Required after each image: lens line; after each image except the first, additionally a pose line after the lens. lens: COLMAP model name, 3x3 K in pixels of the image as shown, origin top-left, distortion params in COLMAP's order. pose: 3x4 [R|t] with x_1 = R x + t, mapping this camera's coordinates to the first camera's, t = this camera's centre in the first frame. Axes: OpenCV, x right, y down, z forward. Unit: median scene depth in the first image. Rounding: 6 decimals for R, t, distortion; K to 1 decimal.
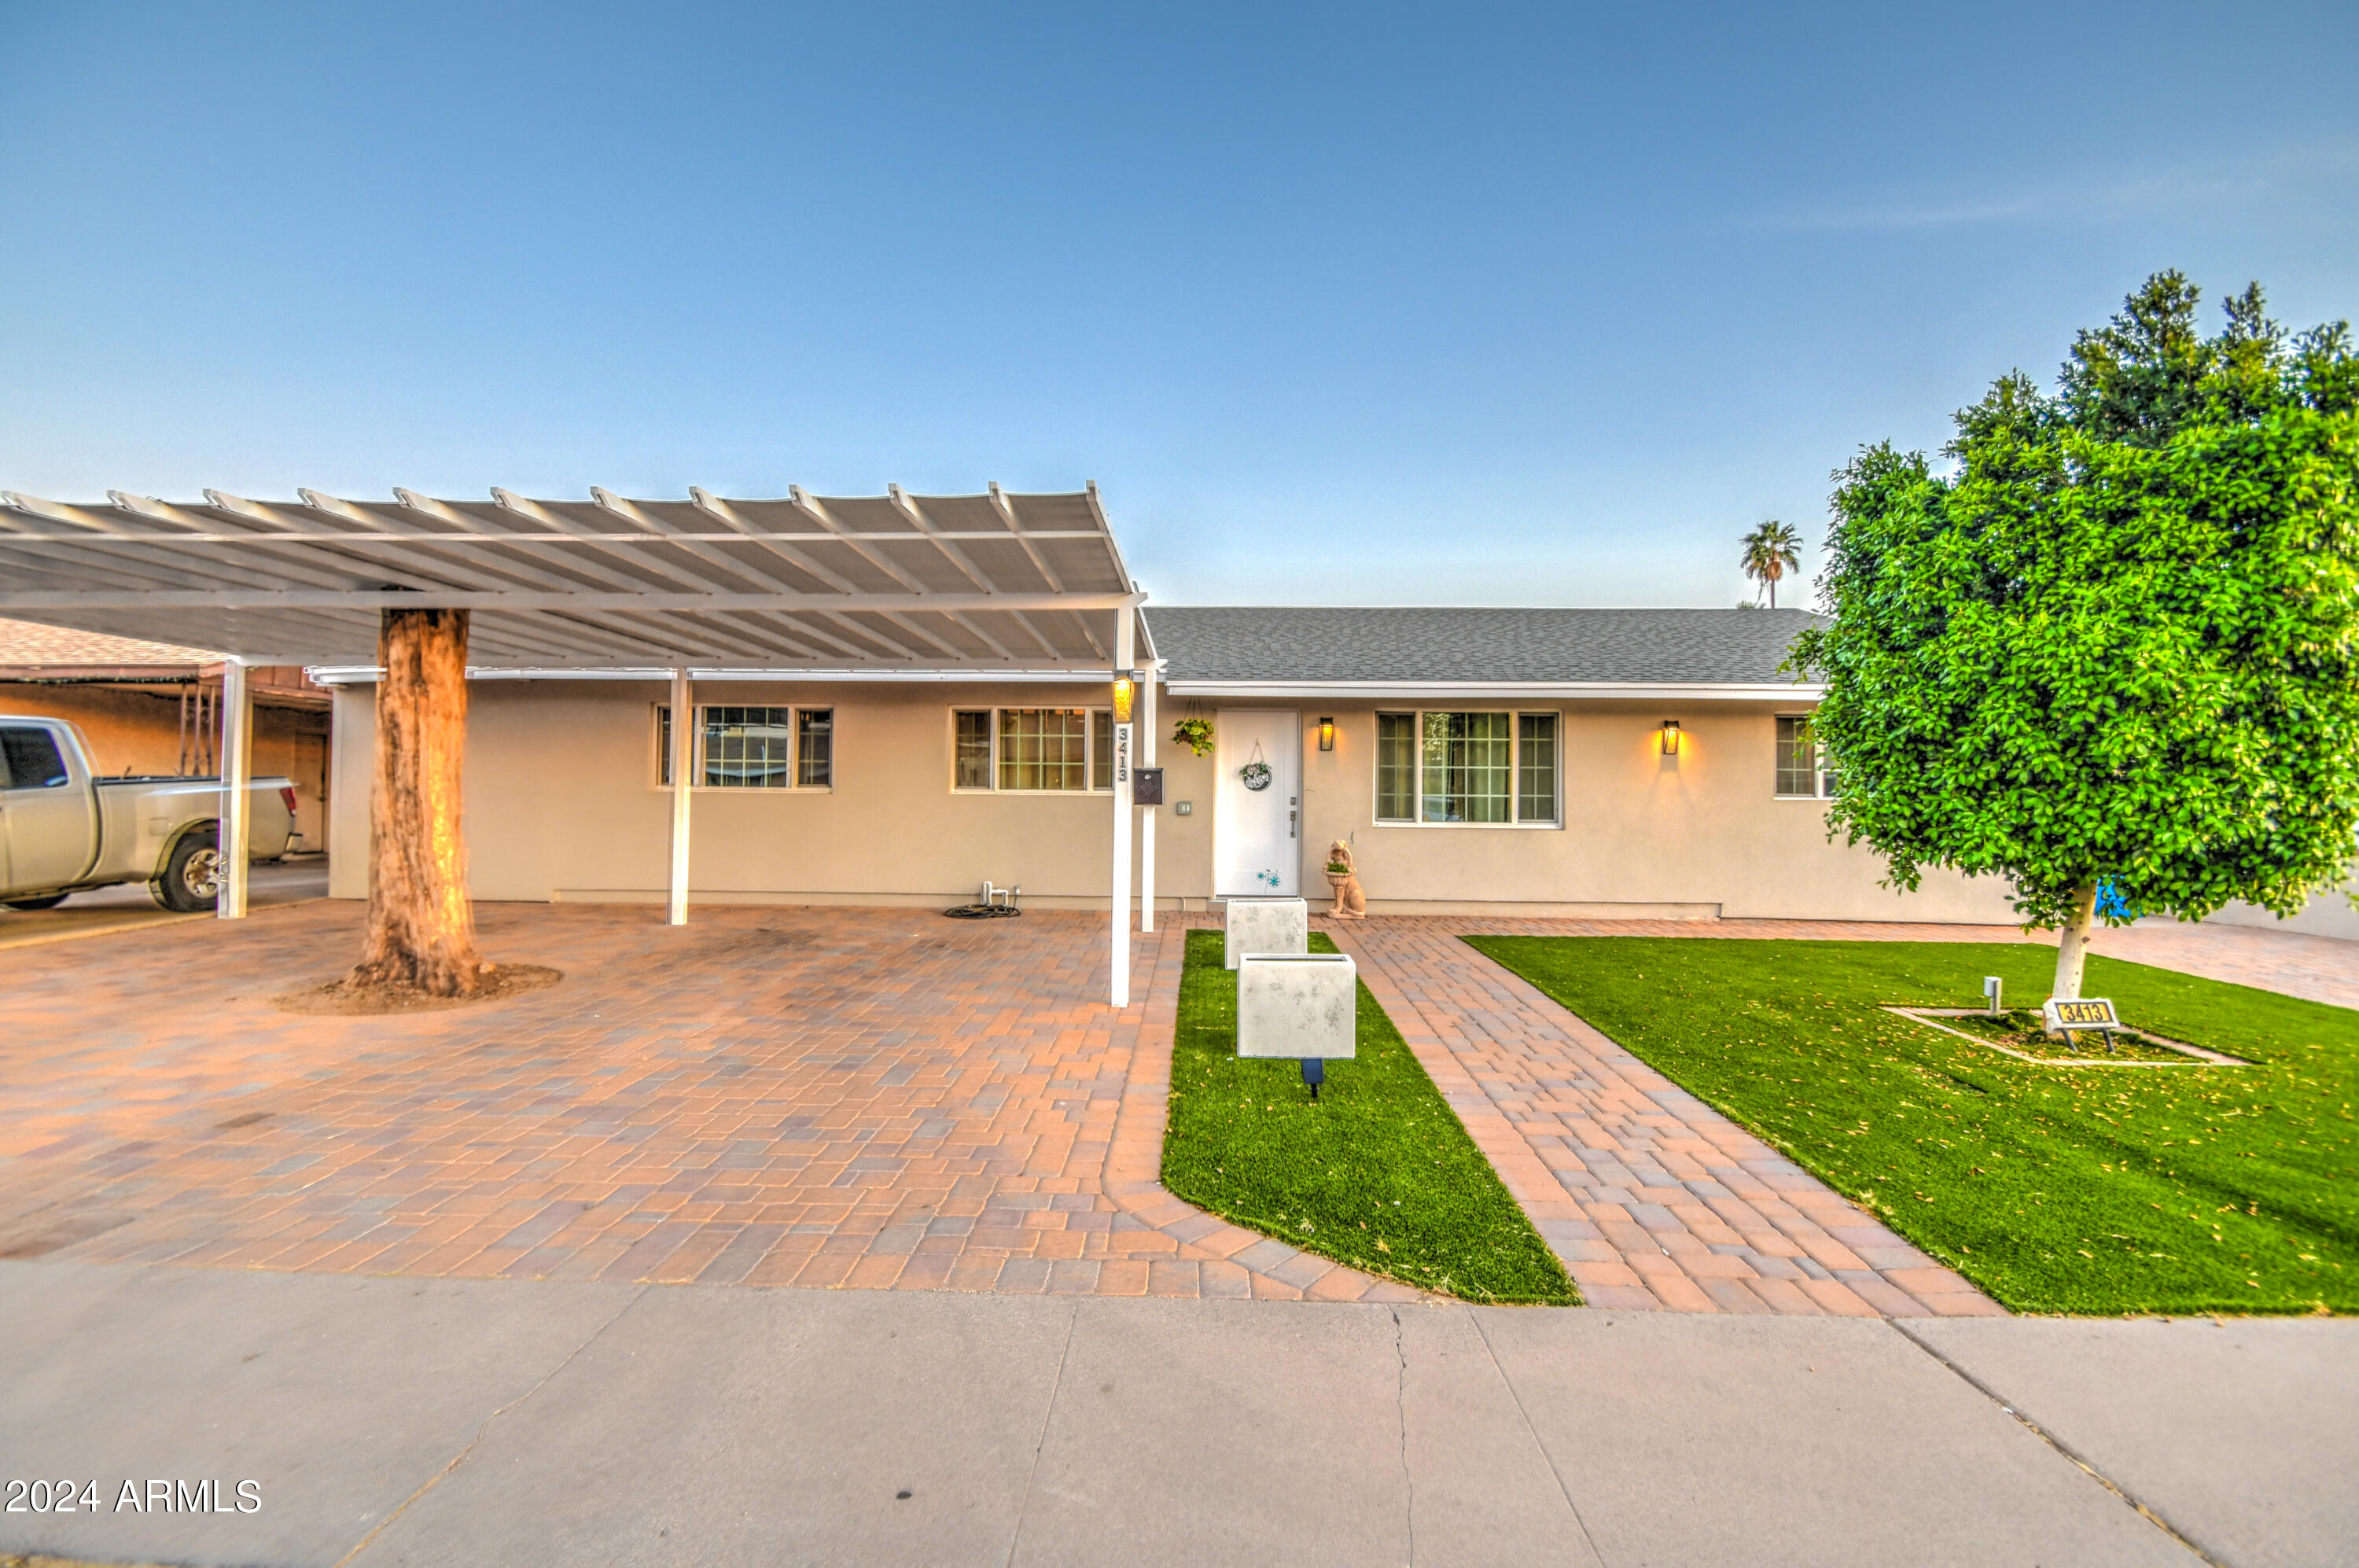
lens RADIAL K [[1062.2, 0, 1179.8], [0, 1062.2, 787.0], [0, 0, 1]] dist [-0.004191, -0.001323]
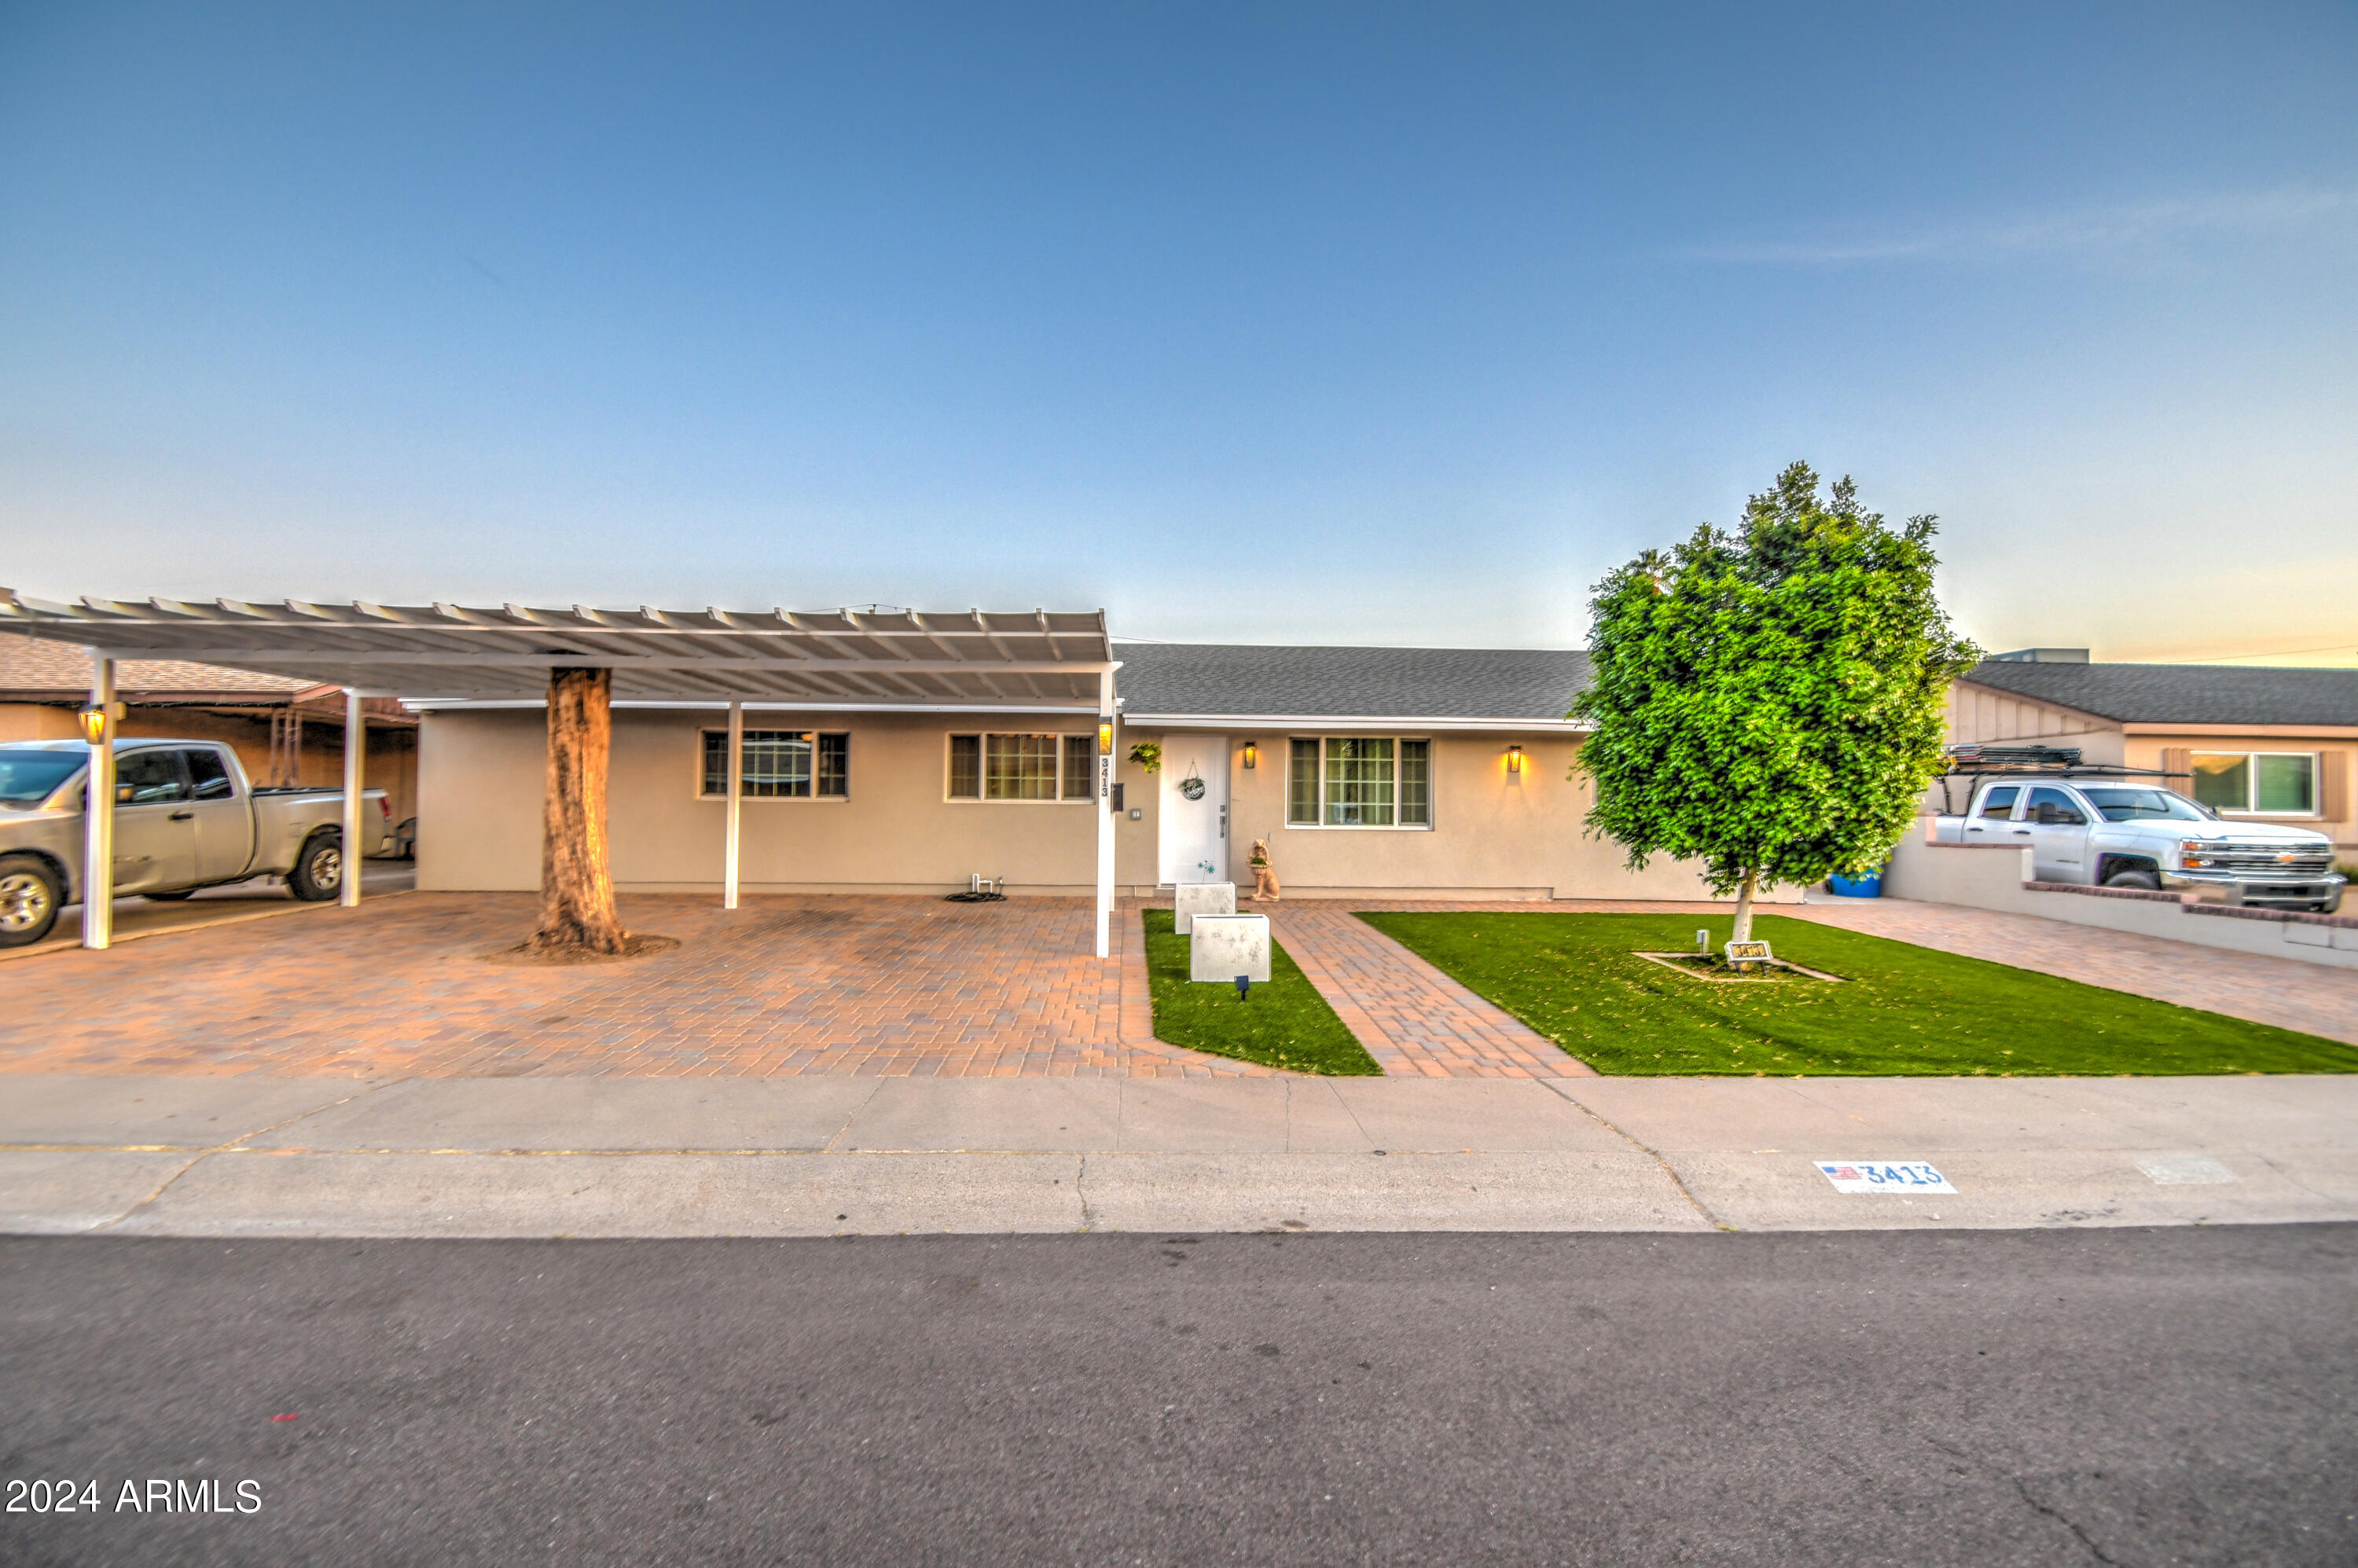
lens RADIAL K [[1061.8, 0, 1175.8], [0, 1061.8, 785.3], [0, 0, 1]] dist [-0.004191, -0.001323]
pose [[0.997606, 0.000996, 0.069153, -0.058318], [-0.000679, 0.999989, -0.004608, -0.013028], [-0.069157, 0.004550, 0.997595, -0.399572]]
